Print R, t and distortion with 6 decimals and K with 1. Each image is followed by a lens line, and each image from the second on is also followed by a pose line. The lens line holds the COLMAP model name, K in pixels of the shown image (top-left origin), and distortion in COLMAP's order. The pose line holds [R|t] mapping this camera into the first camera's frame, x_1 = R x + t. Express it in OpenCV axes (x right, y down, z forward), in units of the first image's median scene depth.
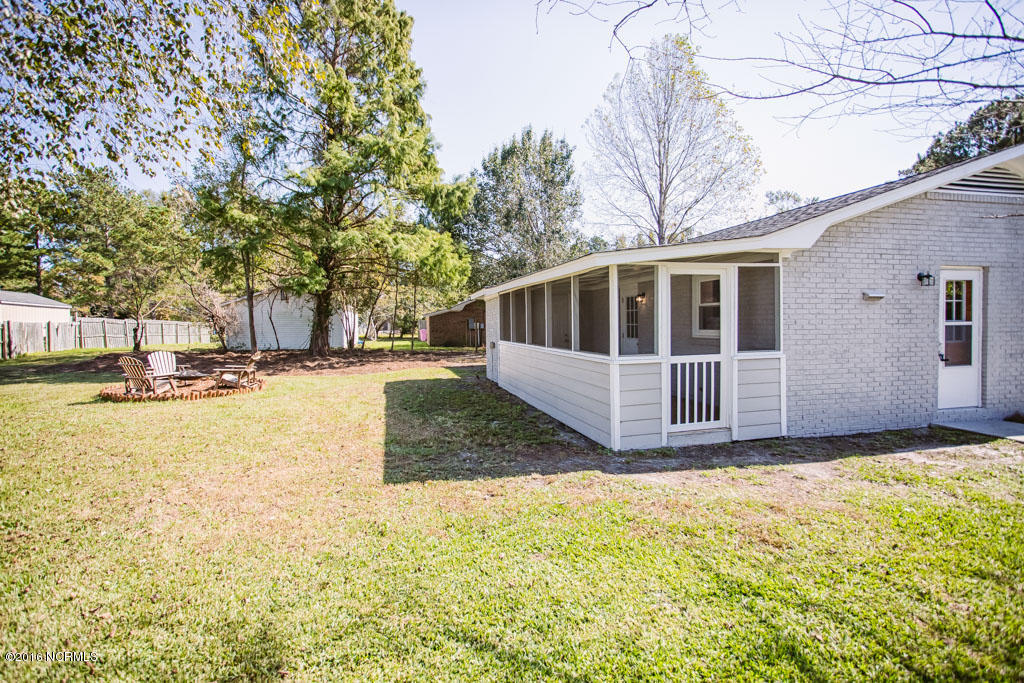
lens RADIAL K [[492.1, 0, 513.8], [0, 492.1, 337.6], [0, 0, 1]] dist [-0.041781, 0.025778]
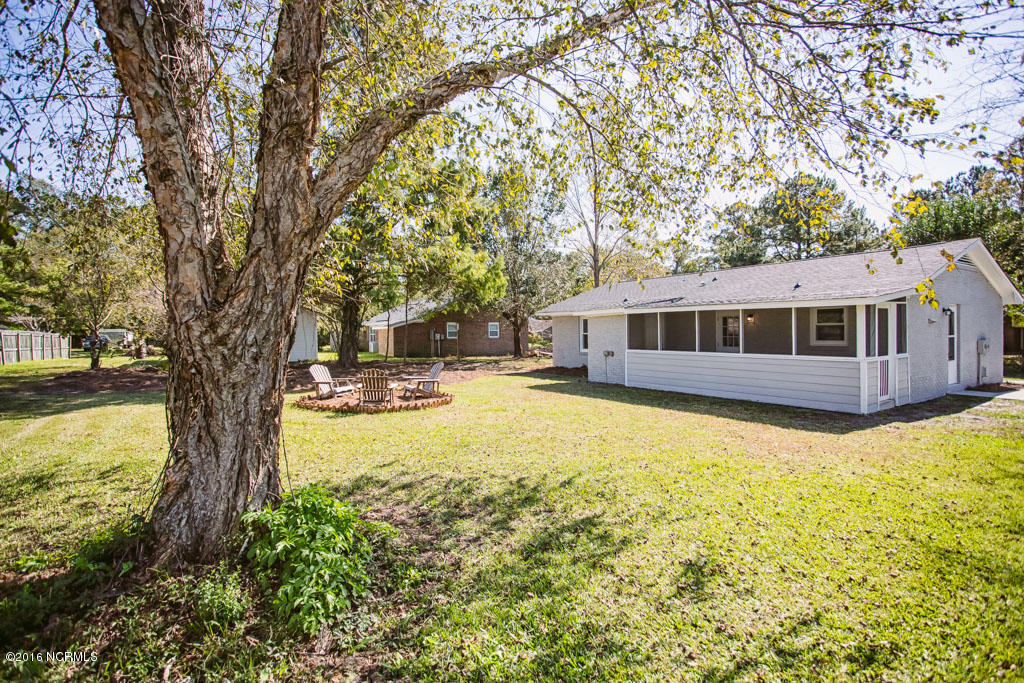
lens RADIAL K [[492.1, 0, 512.1], [0, 492.1, 337.1], [0, 0, 1]] dist [-0.041781, 0.025778]
pose [[0.941583, -0.001583, 0.336777, -1.155915], [0.008893, 0.999757, -0.020164, -0.005067], [-0.336663, 0.021981, 0.941369, -0.107718]]
